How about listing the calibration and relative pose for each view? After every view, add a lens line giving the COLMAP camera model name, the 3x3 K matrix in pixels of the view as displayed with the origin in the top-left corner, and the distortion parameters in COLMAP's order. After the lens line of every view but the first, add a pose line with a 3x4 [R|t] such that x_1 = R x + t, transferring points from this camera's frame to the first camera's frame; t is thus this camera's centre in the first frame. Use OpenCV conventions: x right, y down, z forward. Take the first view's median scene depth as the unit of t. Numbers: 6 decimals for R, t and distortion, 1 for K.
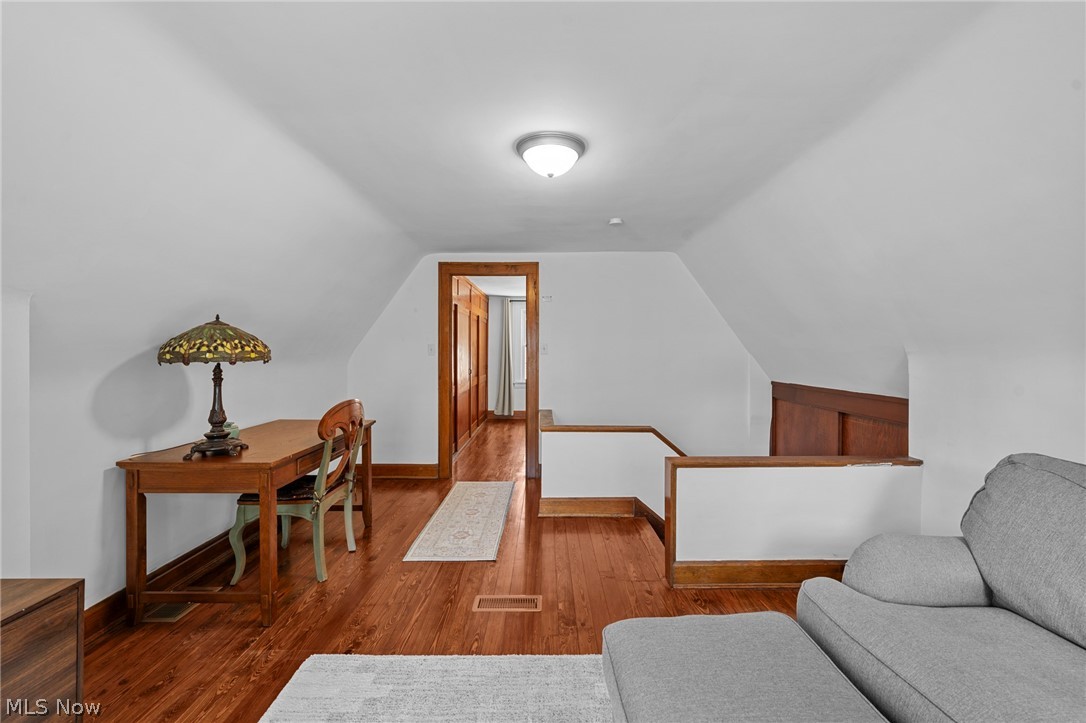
lens RADIAL K [[415.8, 0, 543.0], [0, 415.8, 361.5], [0, 0, 1]] dist [0.000375, 0.000033]
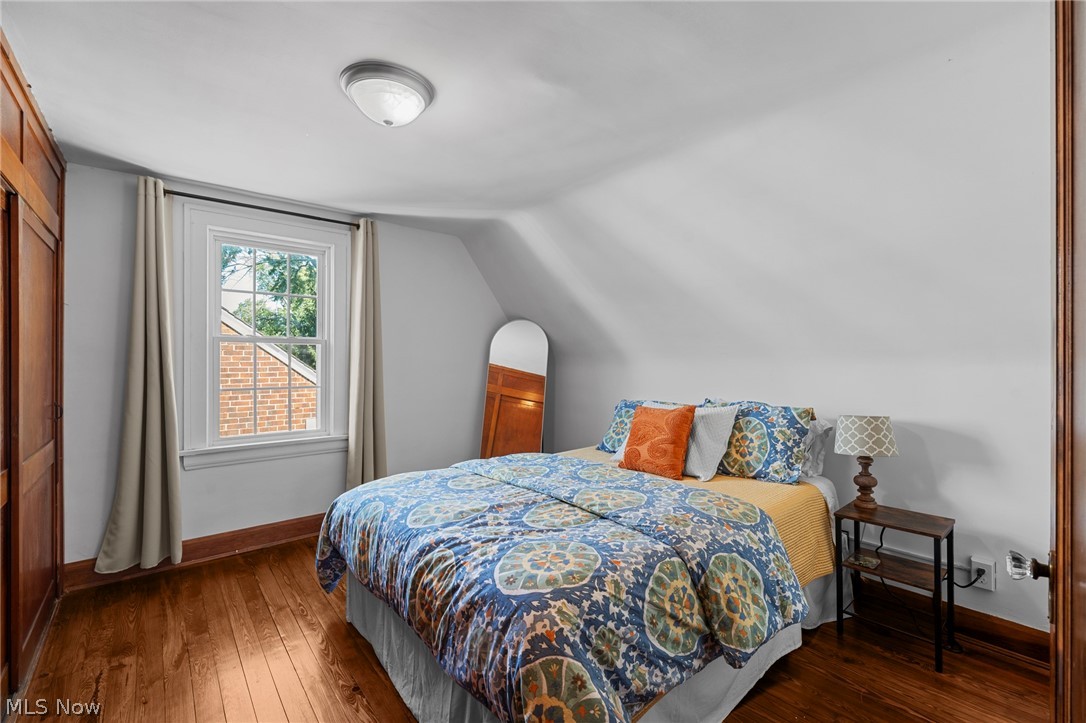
lens RADIAL K [[446.2, 0, 543.0], [0, 446.2, 361.5], [0, 0, 1]] dist [-0.001815, -0.000260]
pose [[0.760551, -0.006318, 0.649248, -0.081227], [0.014615, 0.999866, -0.007391, -0.012882], [-0.649114, 0.015110, 0.760541, 0.561893]]
